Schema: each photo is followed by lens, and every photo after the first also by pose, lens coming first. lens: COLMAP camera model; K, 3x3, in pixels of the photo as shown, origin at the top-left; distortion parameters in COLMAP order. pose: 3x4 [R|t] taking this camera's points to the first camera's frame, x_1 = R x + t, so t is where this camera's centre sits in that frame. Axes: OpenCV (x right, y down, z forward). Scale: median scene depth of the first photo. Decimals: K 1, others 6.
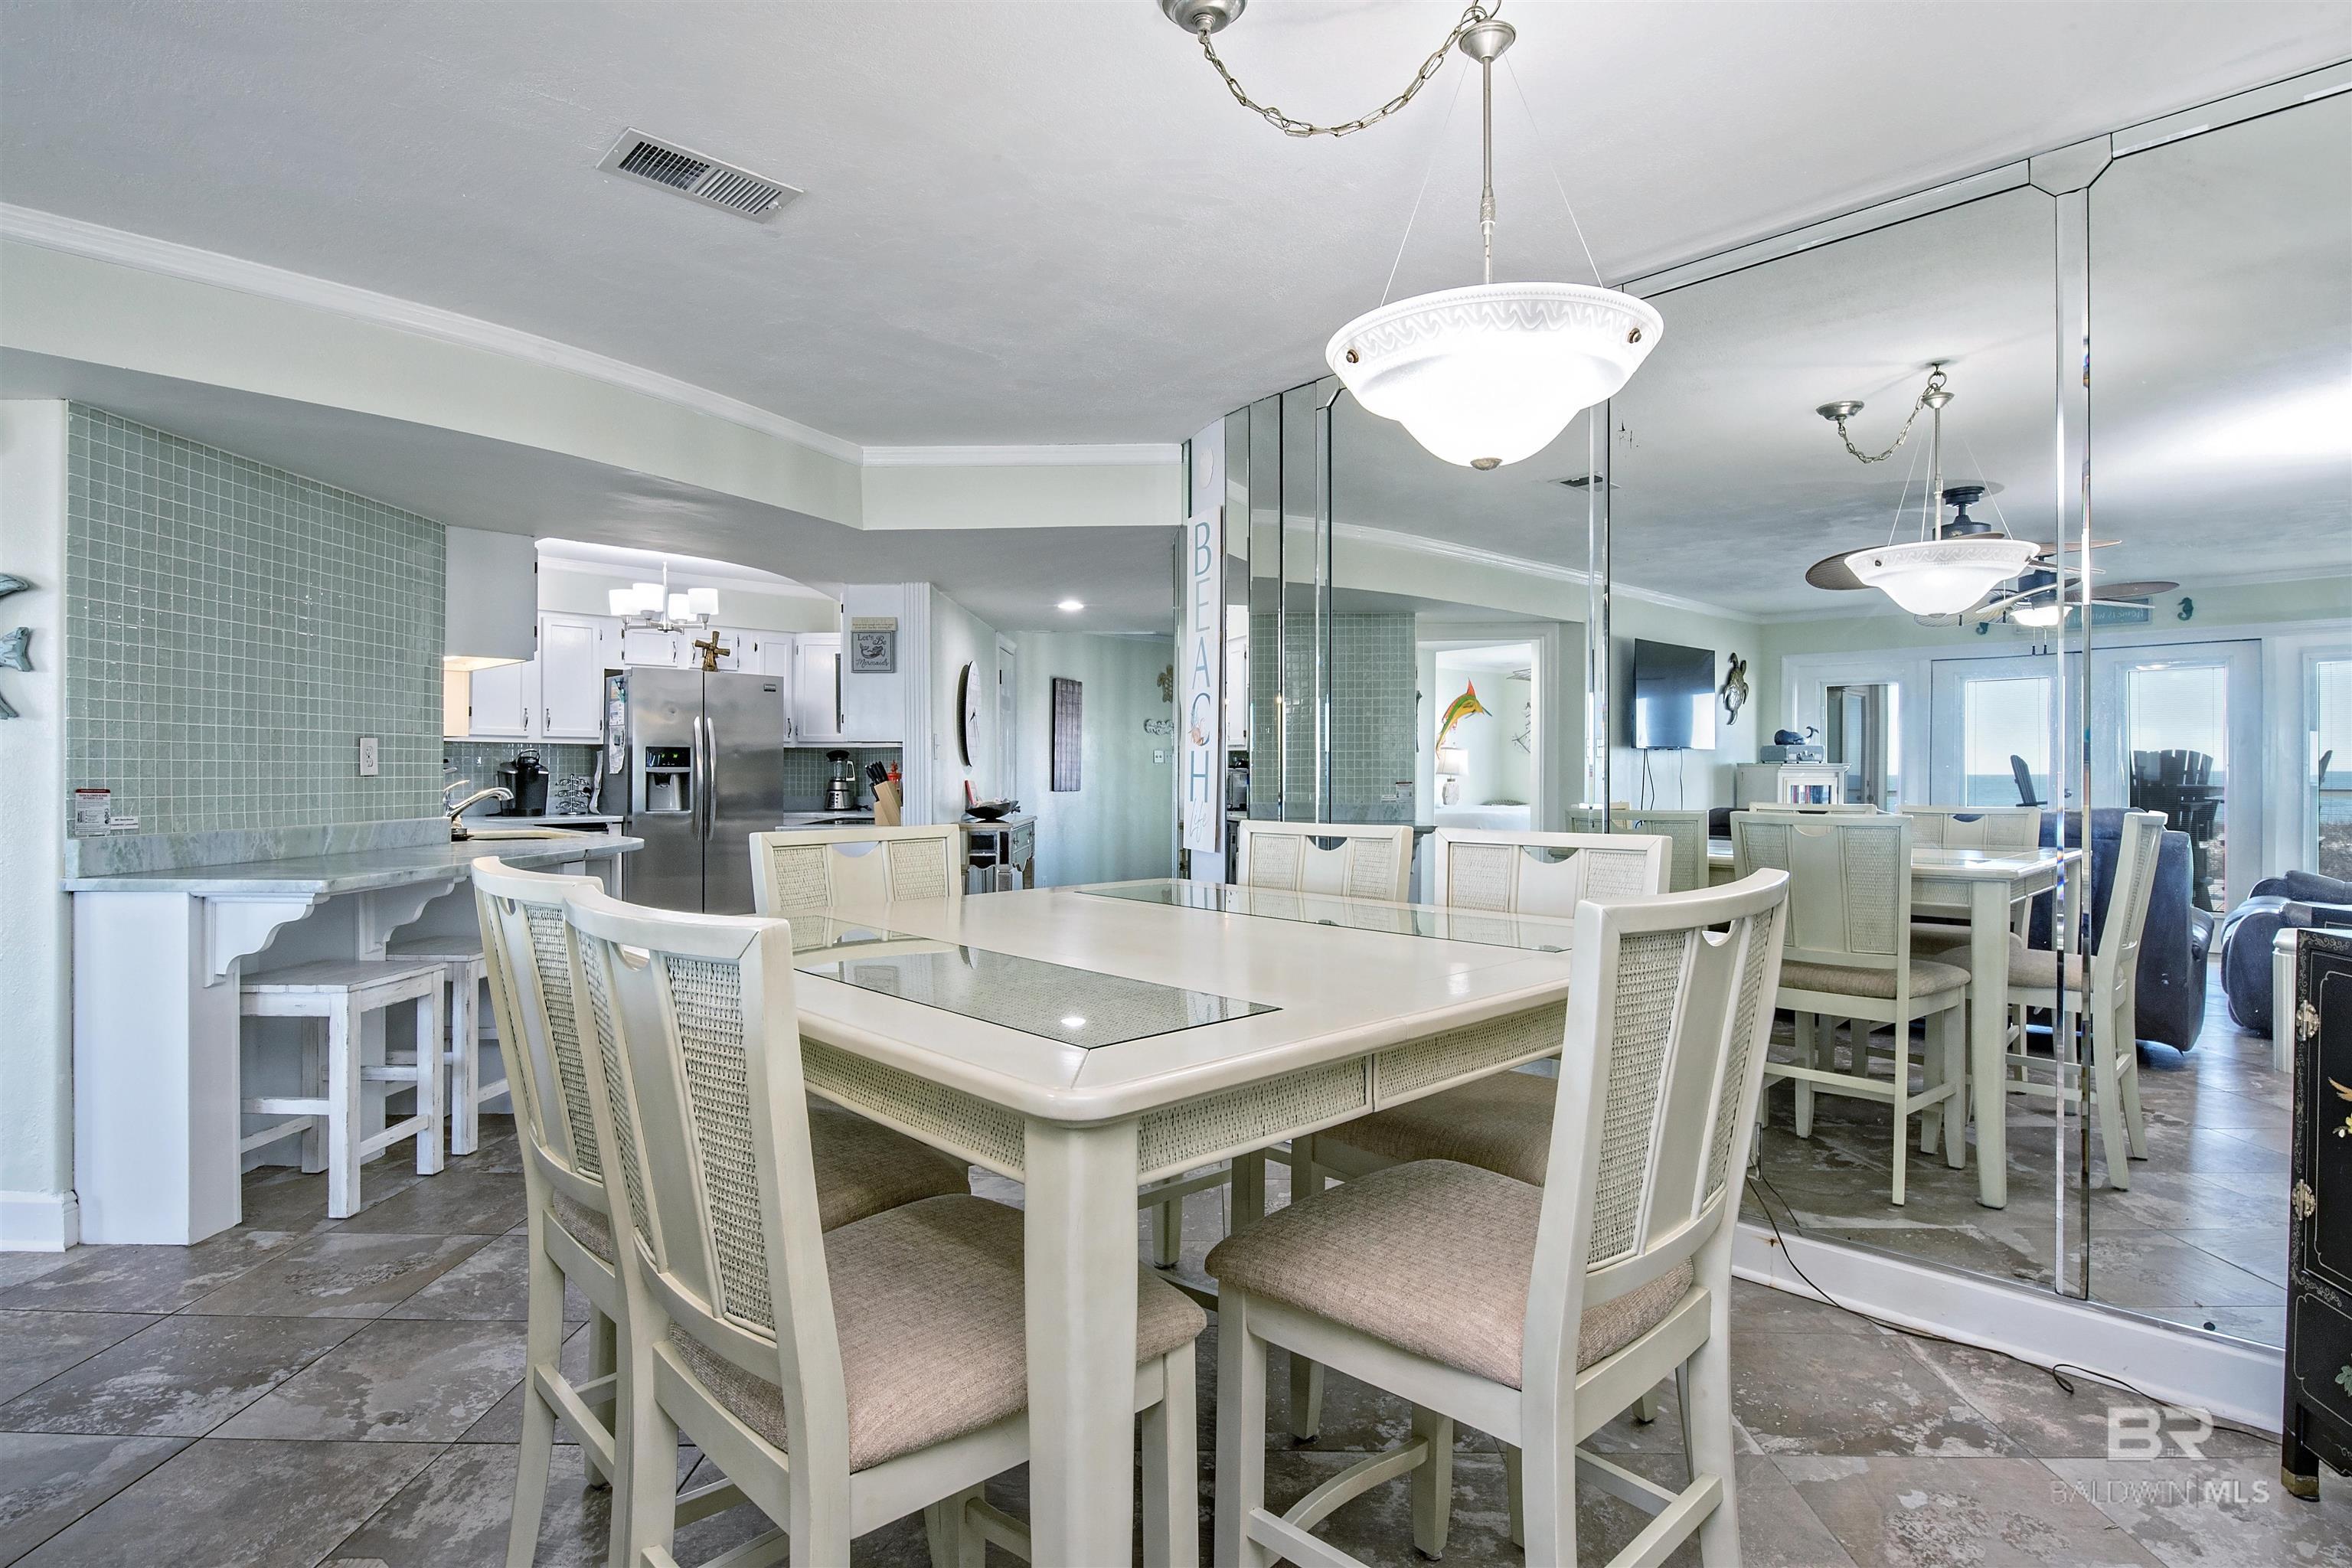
lens RADIAL K [[1198.5, 0, 1176.0], [0, 1198.5, 784.0], [0, 0, 1]] dist [0.000113, 0.000015]
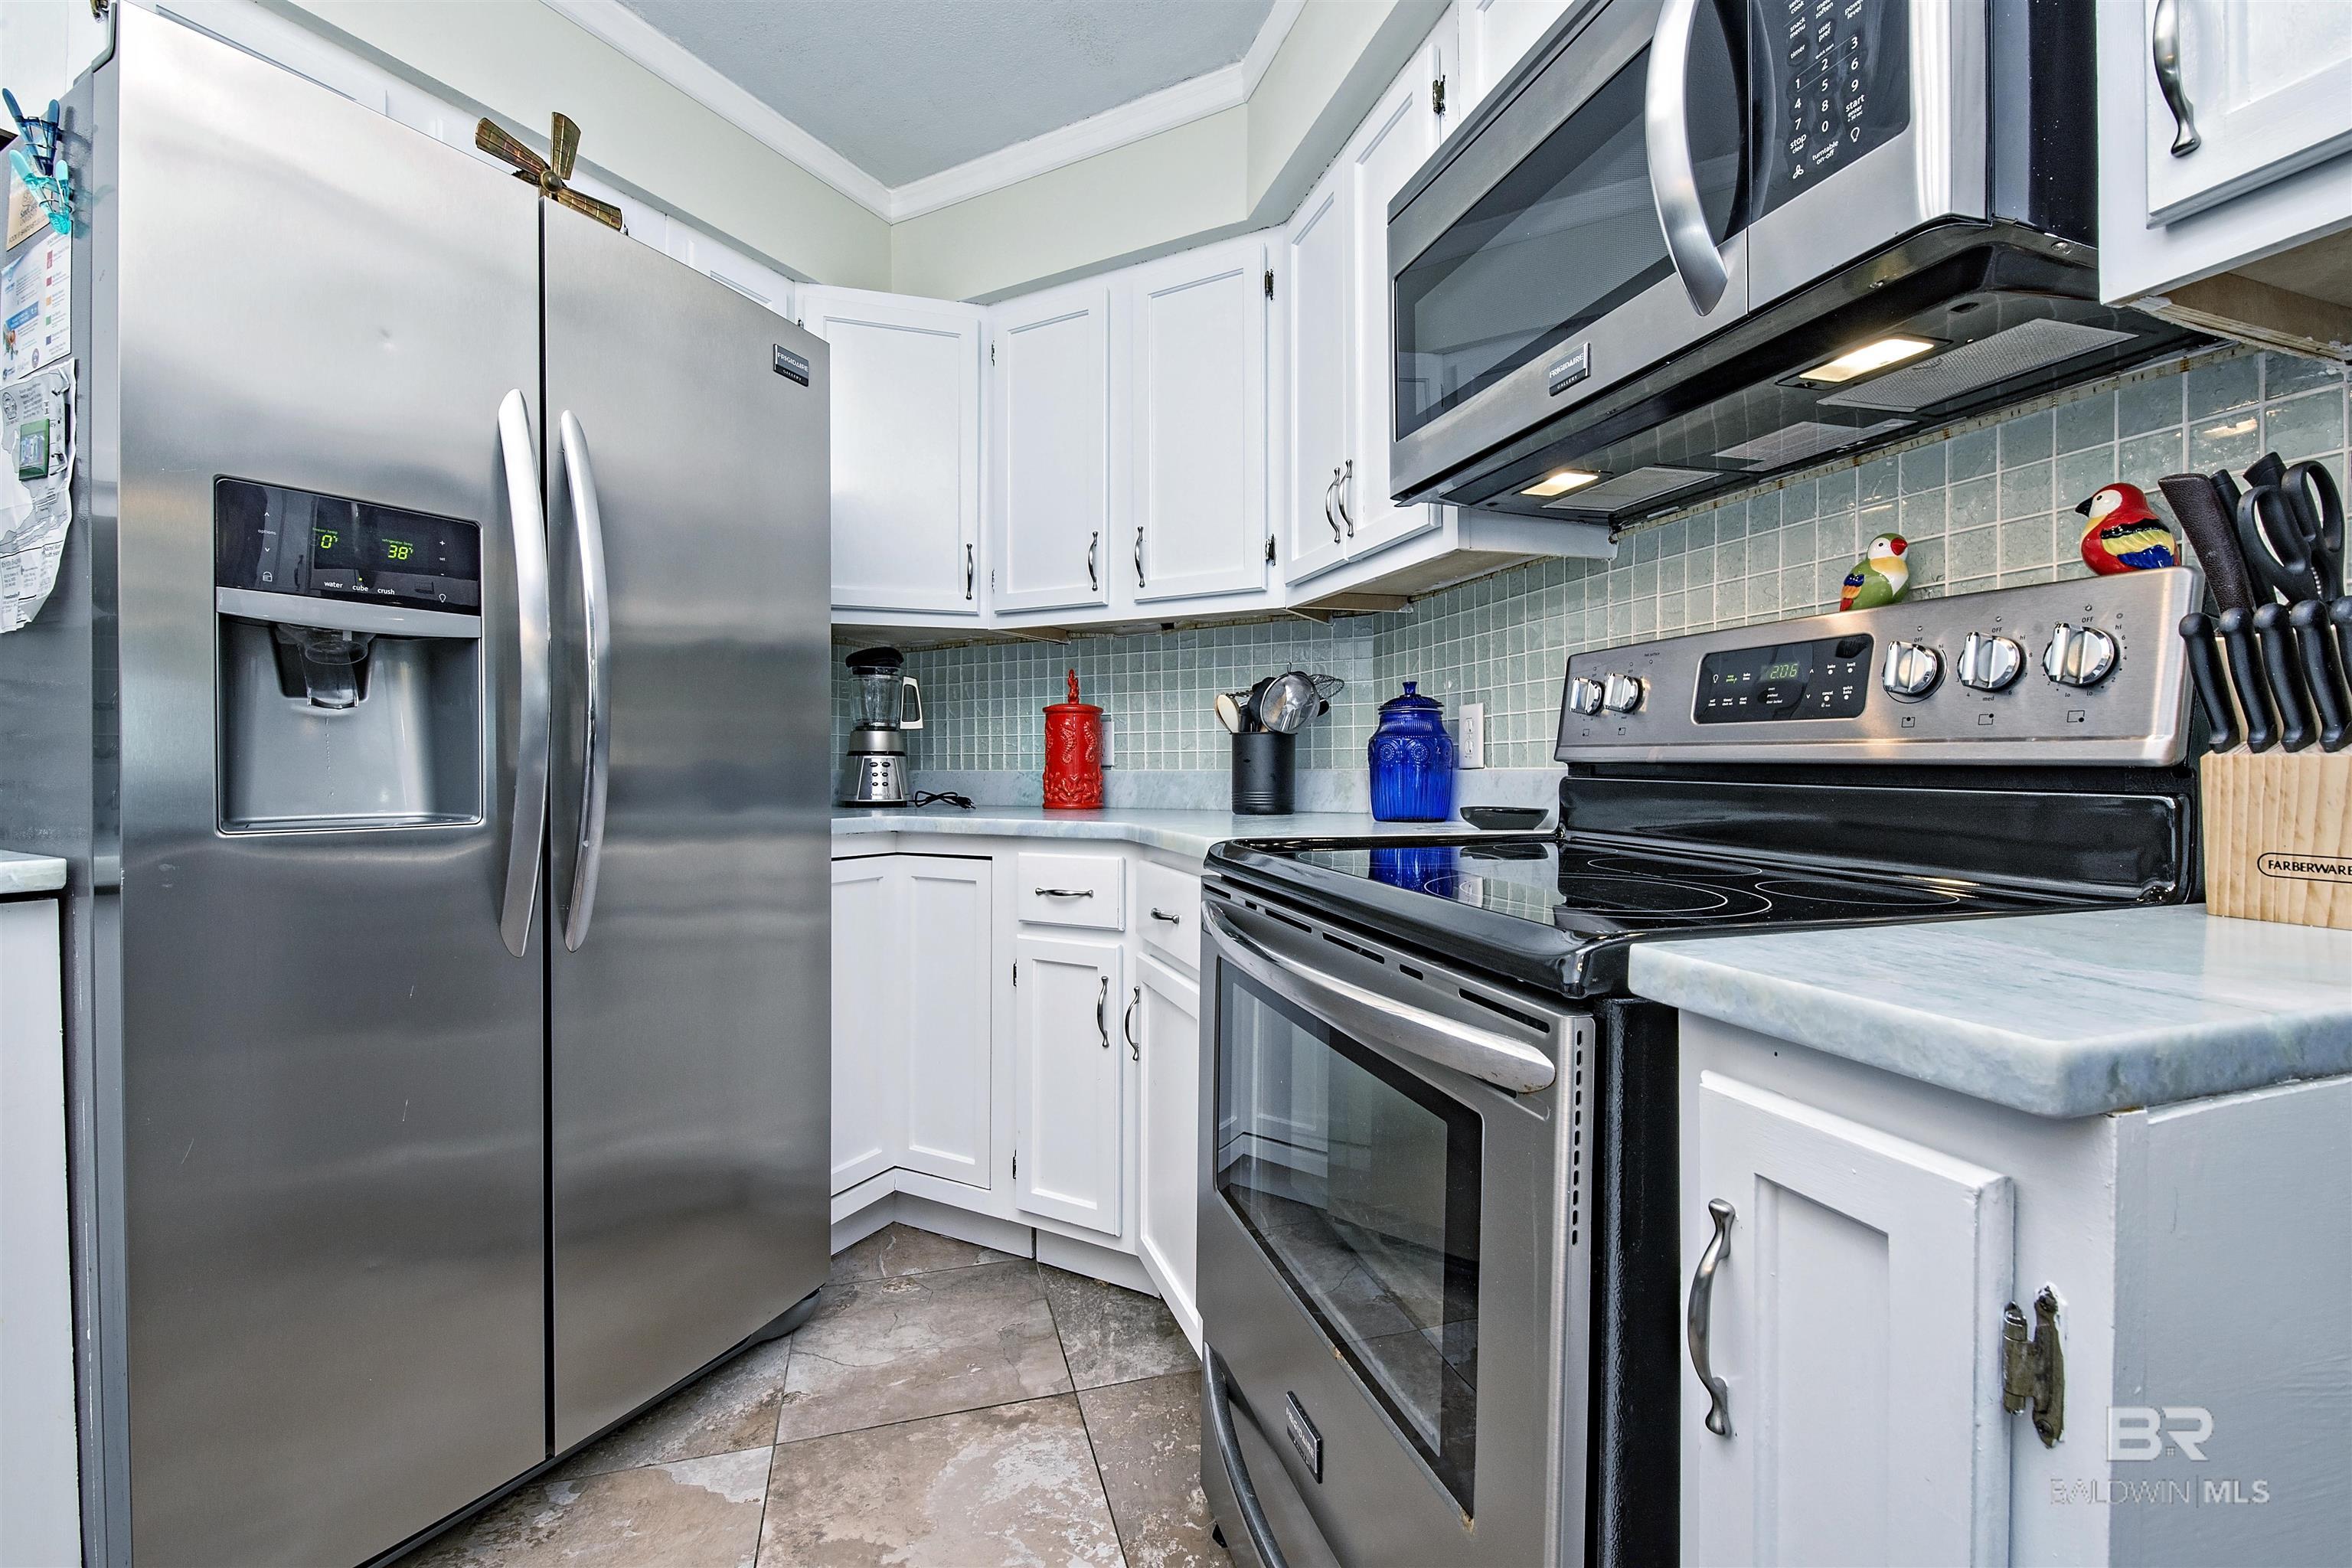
lens RADIAL K [[996.0, 0, 1183.4], [0, 996.0, 777.6], [0, 0, 1]] dist [0.012749, -0.009216]
pose [[0.949840, -0.005359, 0.312690, -0.338032], [0.004971, 0.999986, 0.002040, 0.015012], [-0.312697, -0.000383, 0.949853, 0.782153]]
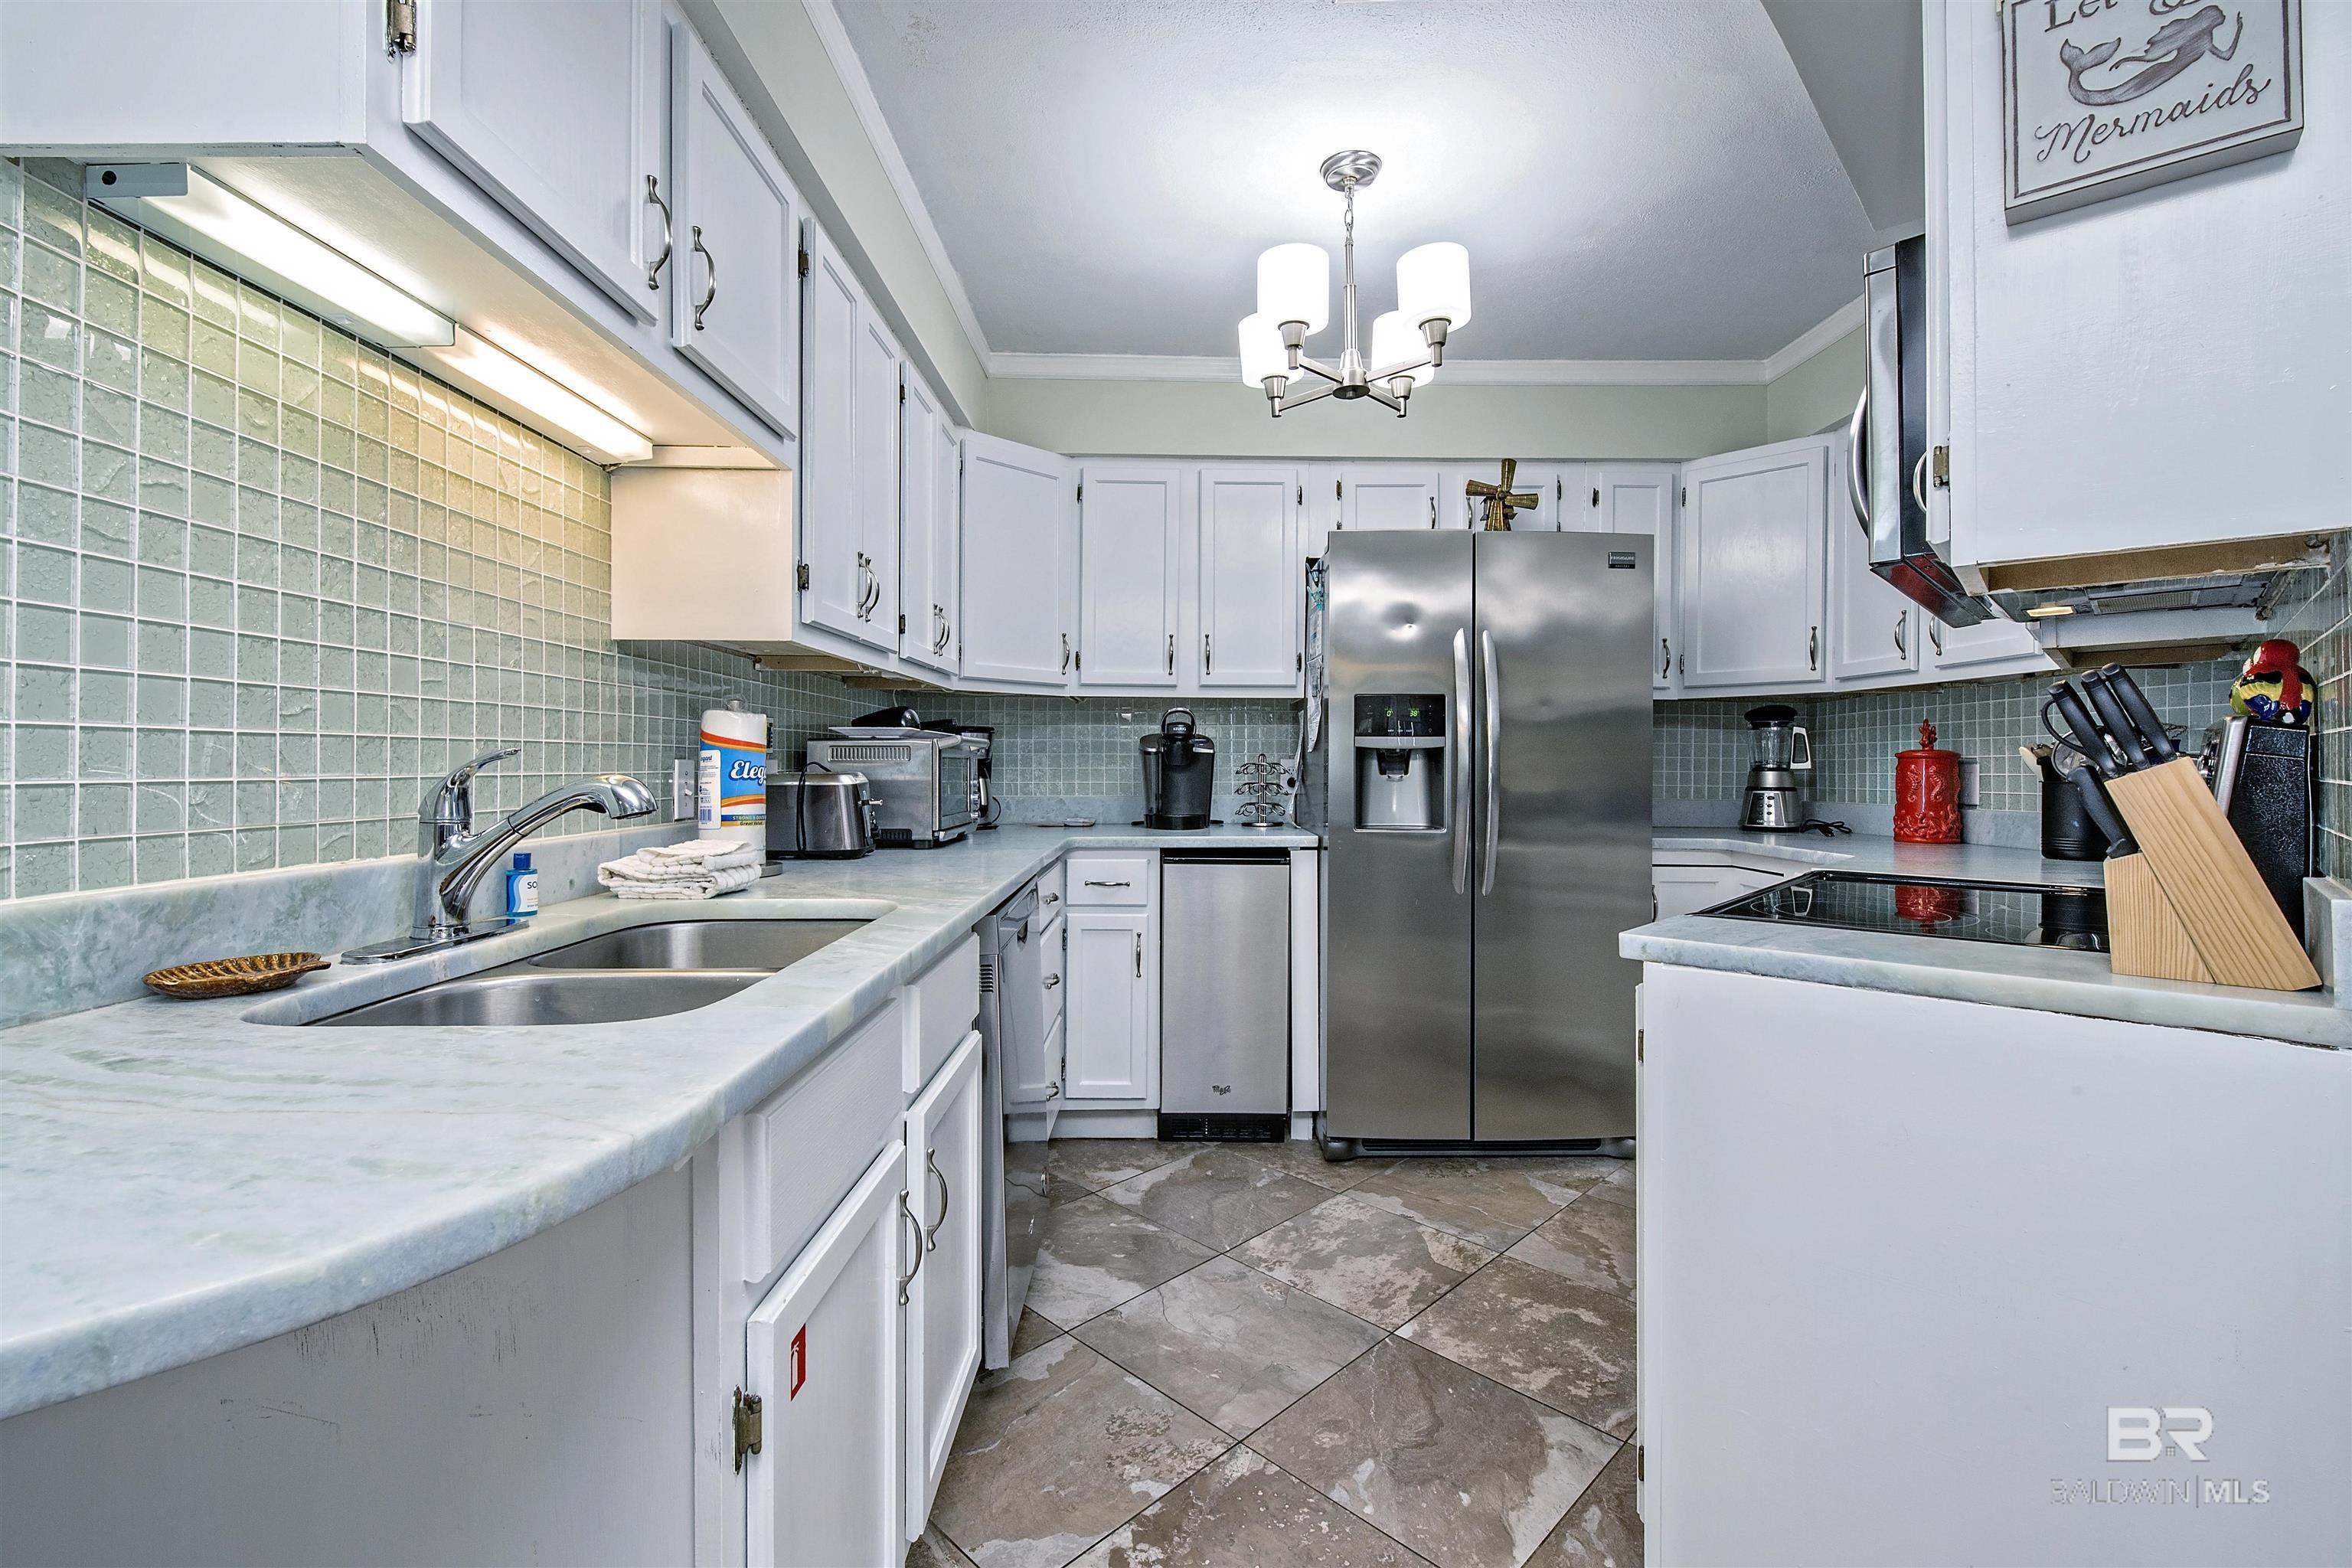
lens RADIAL K [[996.0, 0, 1183.4], [0, 996.0, 777.6], [0, 0, 1]] dist [0.012749, -0.009216]
pose [[0.731387, 0.005661, -0.681939, -0.211219], [-0.007335, 0.999973, 0.000434, 0.002745], [0.681923, 0.004684, 0.731409, 0.636816]]
